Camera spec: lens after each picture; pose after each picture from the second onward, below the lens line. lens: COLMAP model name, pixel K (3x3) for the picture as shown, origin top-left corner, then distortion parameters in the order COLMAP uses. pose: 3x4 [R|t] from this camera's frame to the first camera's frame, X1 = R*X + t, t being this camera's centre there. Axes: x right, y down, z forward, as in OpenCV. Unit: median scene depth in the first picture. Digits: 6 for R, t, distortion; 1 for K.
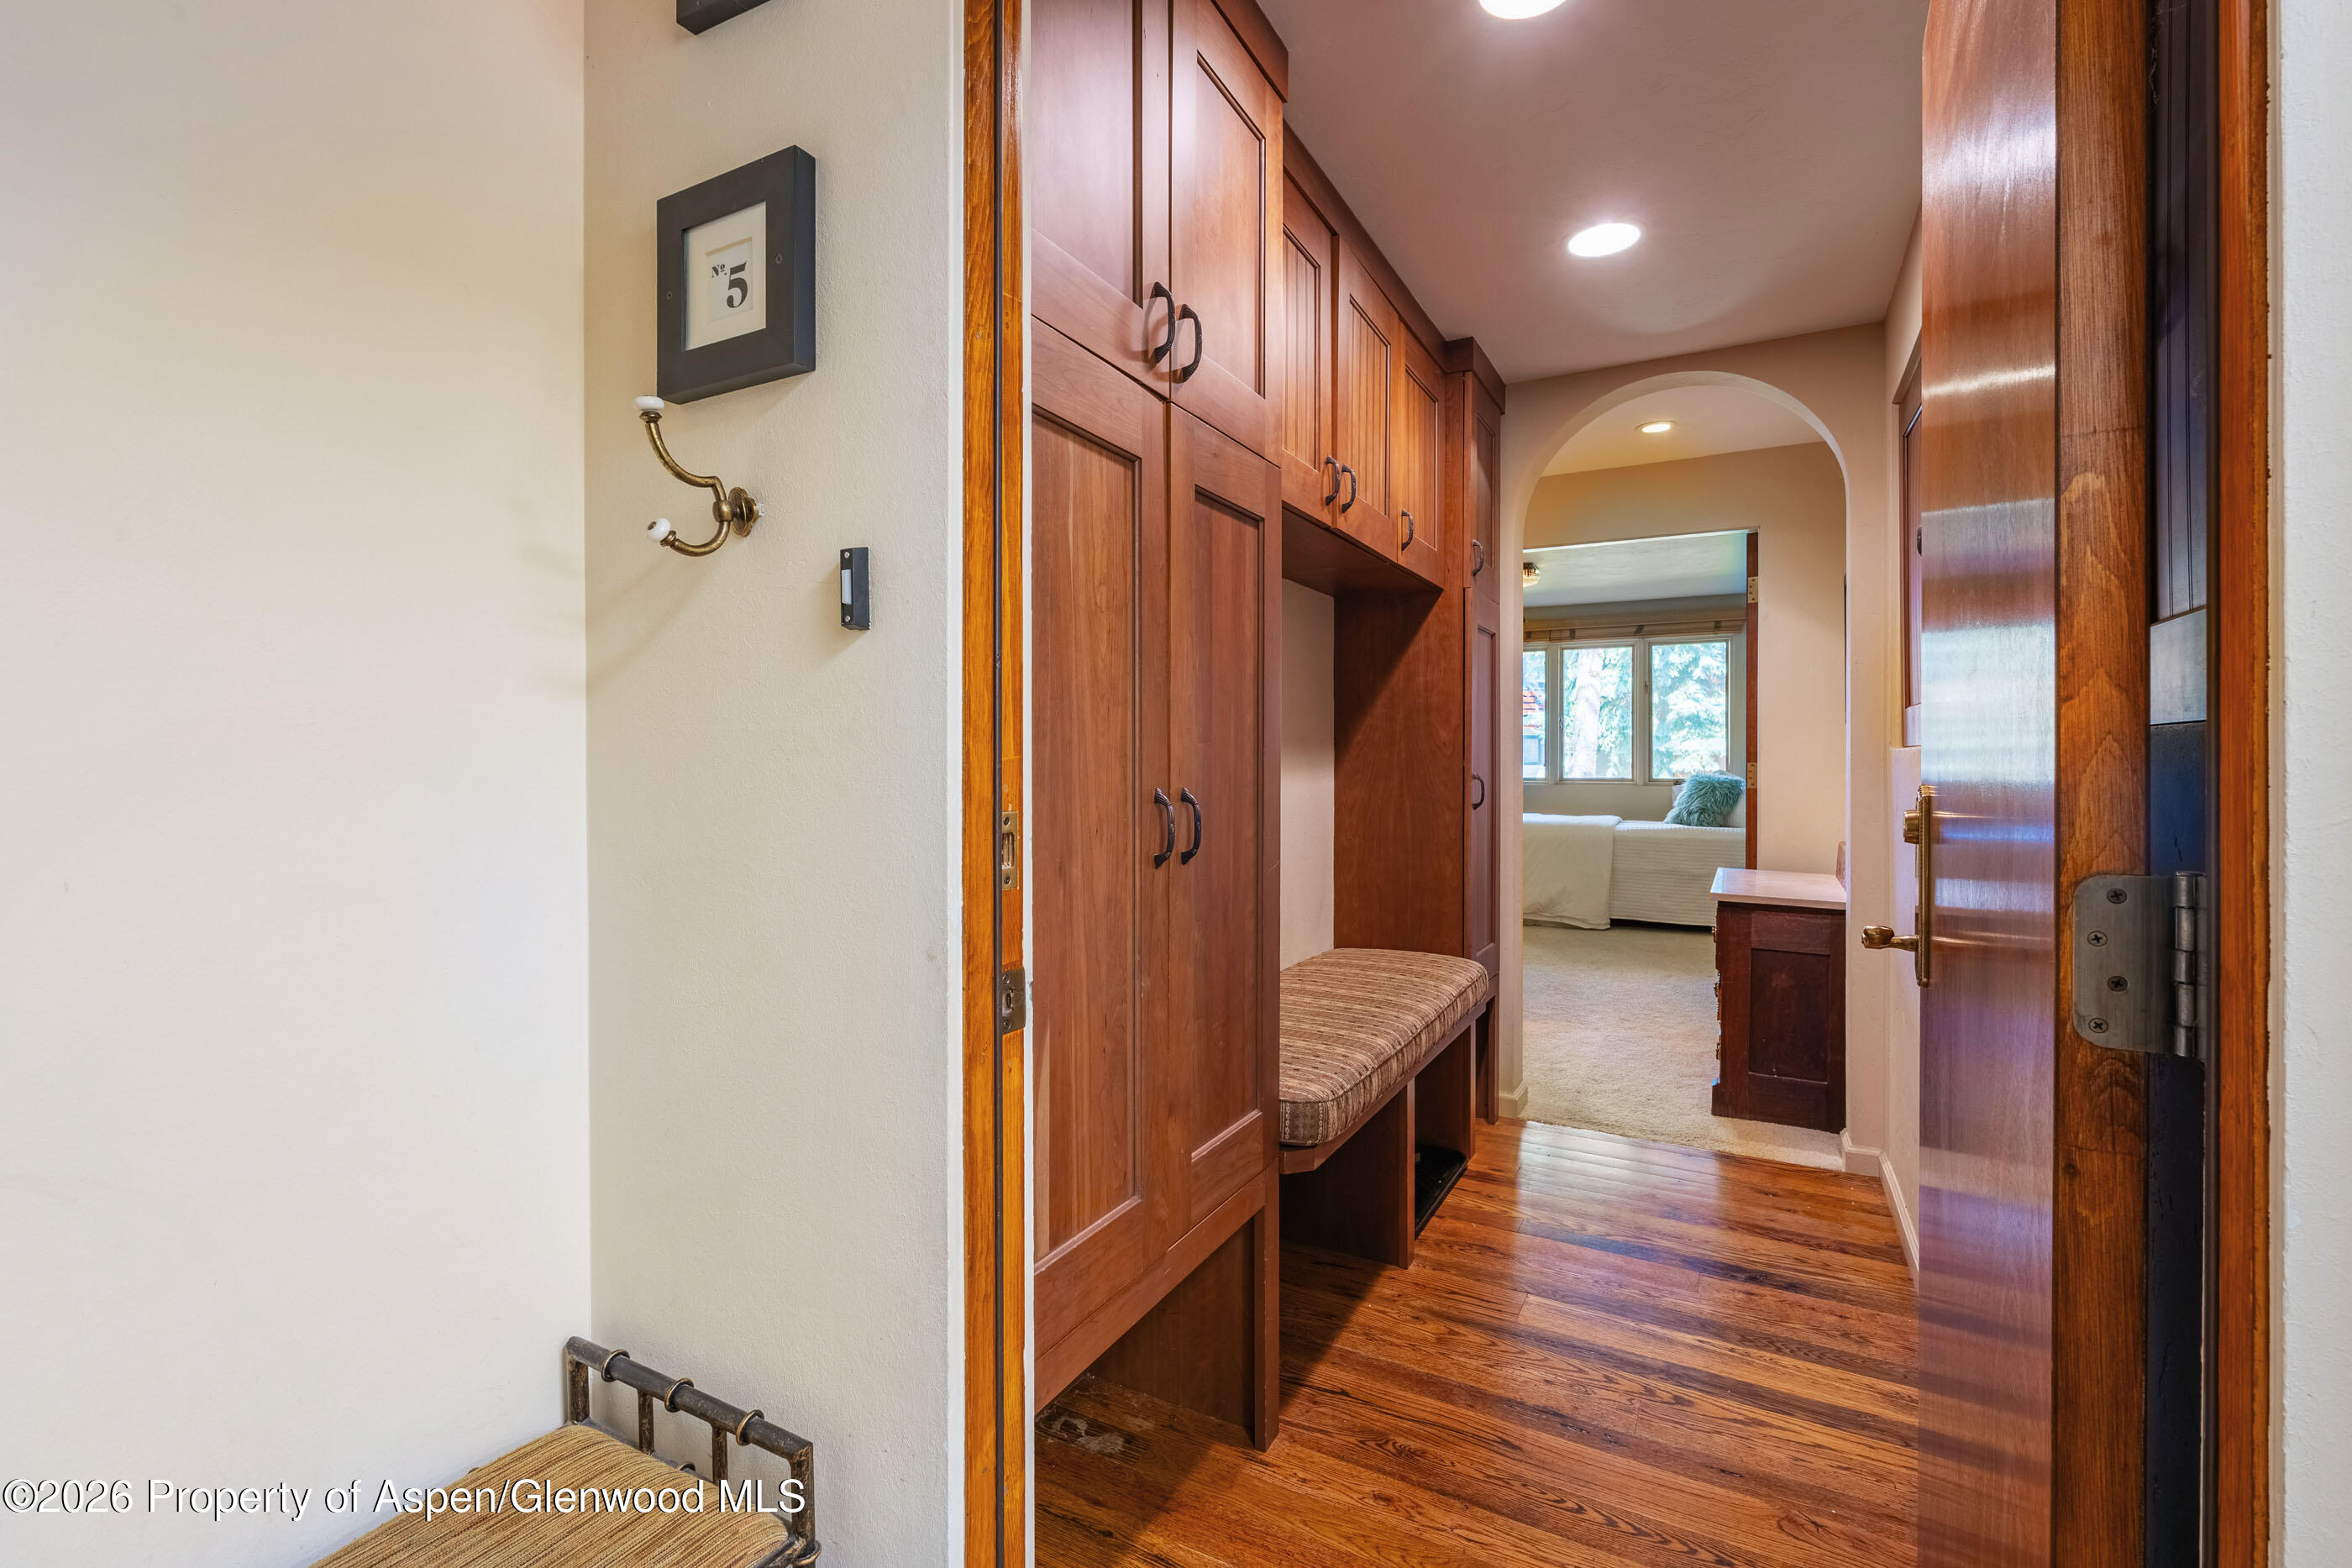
lens RADIAL K [[1062.0, 0, 1175.0], [0, 1062.0, 770.9], [0, 0, 1]] dist [-0.001505, -0.000133]
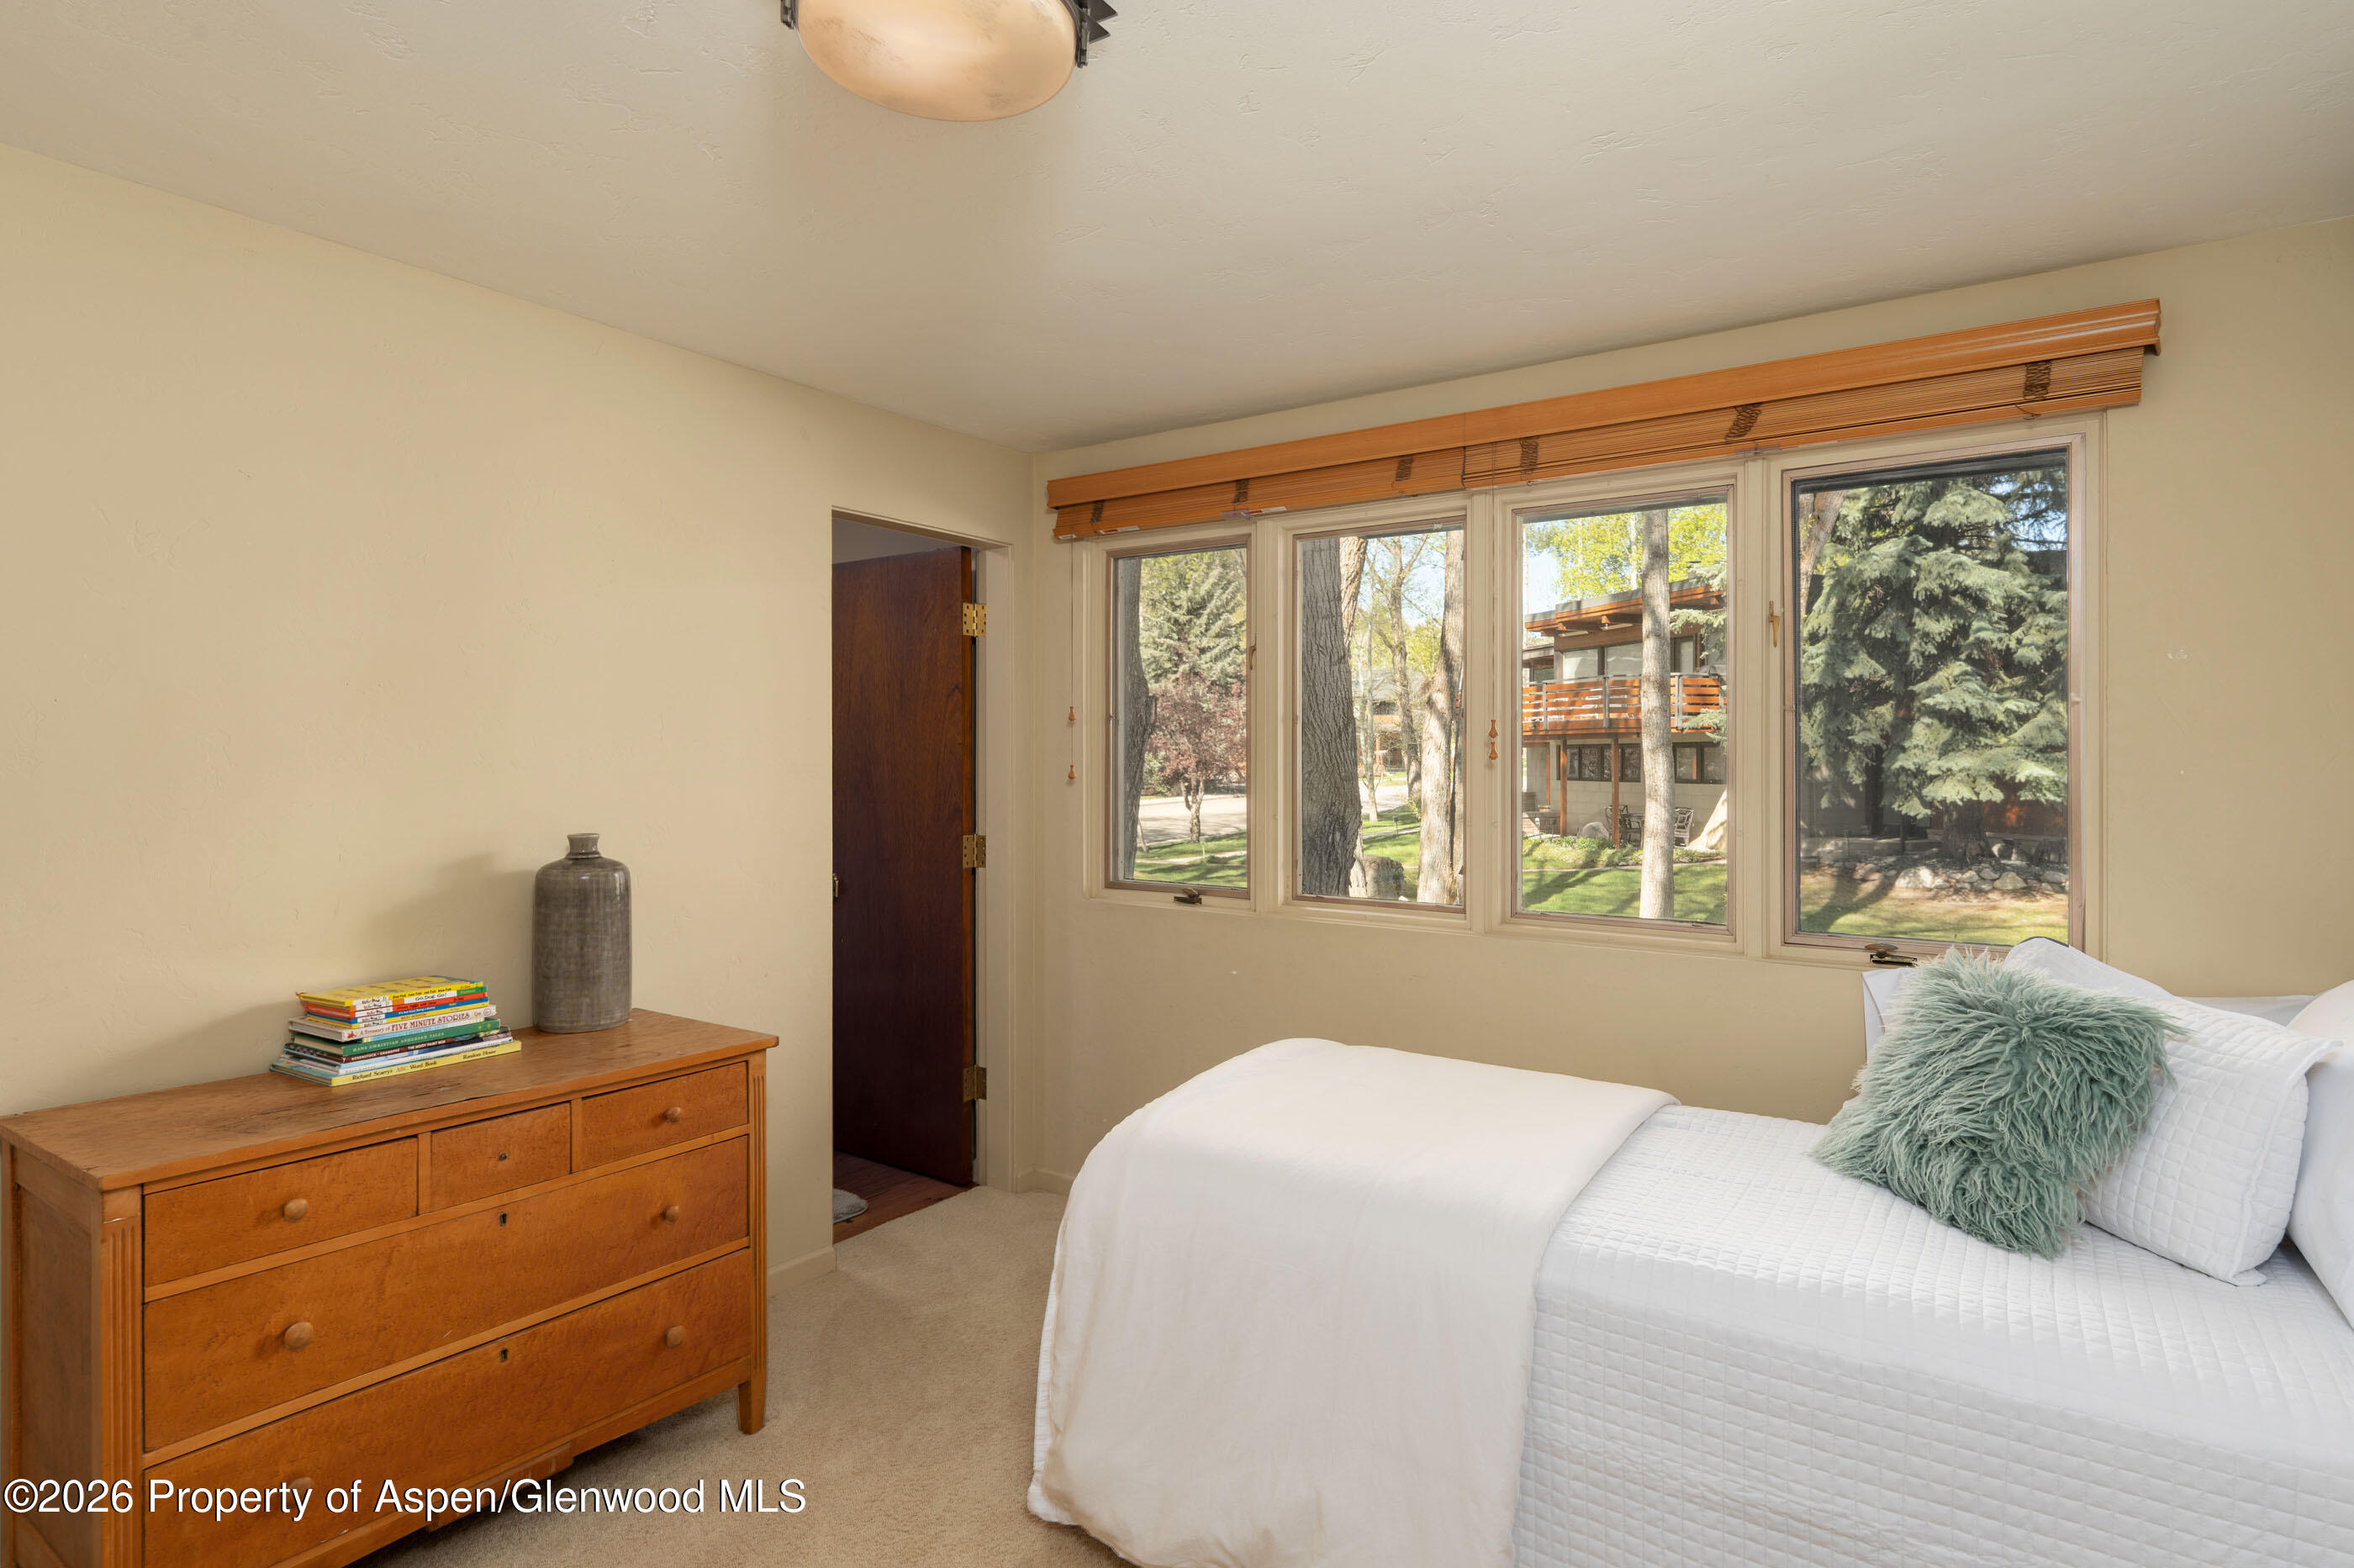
lens RADIAL K [[1239.0, 0, 1178.0], [0, 1239.0, 778.5], [0, 0, 1]] dist [0.000369, 0.000158]
pose [[0.993895, 0.000402, -0.110327, 0.311966], [-0.000442, 1.000000, -0.000336, -0.035319], [0.110327, 0.000383, 0.993895, 0.628753]]
